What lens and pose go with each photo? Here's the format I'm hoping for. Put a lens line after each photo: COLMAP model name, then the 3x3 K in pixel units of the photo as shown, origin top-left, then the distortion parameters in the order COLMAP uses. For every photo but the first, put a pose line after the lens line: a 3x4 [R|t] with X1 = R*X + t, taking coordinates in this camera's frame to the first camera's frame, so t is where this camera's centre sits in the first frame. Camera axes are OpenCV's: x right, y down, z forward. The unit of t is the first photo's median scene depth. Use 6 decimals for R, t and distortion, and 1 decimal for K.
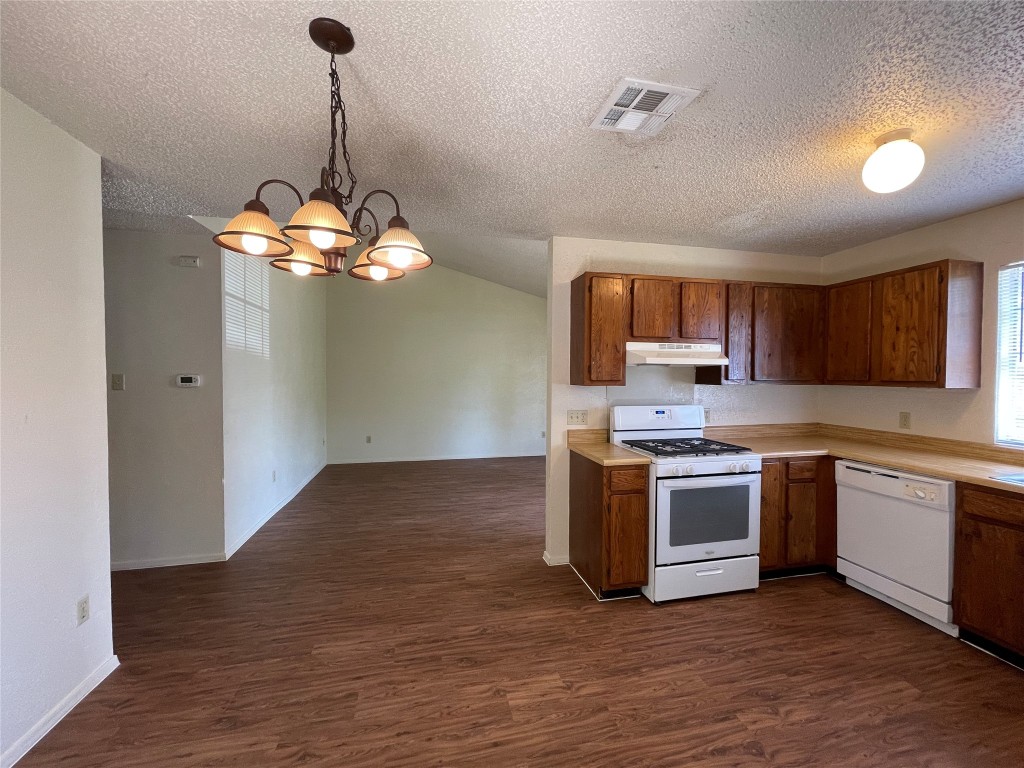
lens RADIAL K [[413.4, 0, 508.7], [0, 413.4, 385.4], [0, 0, 1]] dist [0.002633, -0.001655]
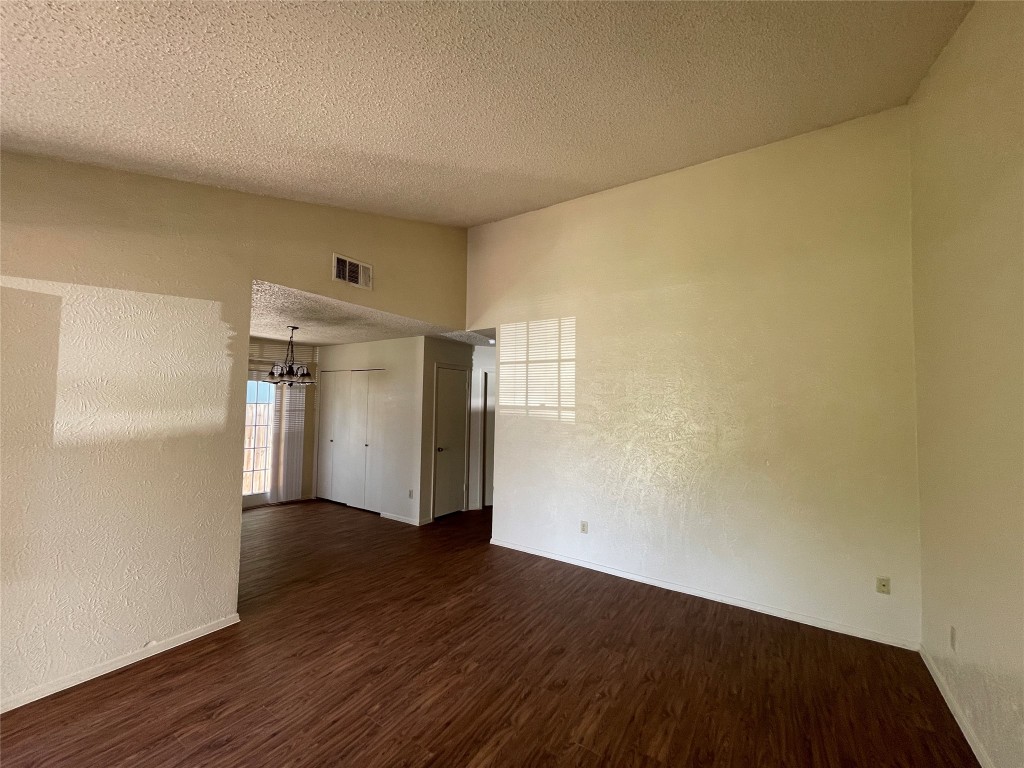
lens RADIAL K [[413.4, 0, 508.1], [0, 413.4, 390.5], [0, 0, 1]] dist [0.002633, -0.001655]
pose [[-0.721372, -0.040189, -0.691381, 0.353488], [-0.037596, 0.999115, -0.018851, -0.108177], [0.691527, 0.012394, -0.722245, 2.378919]]
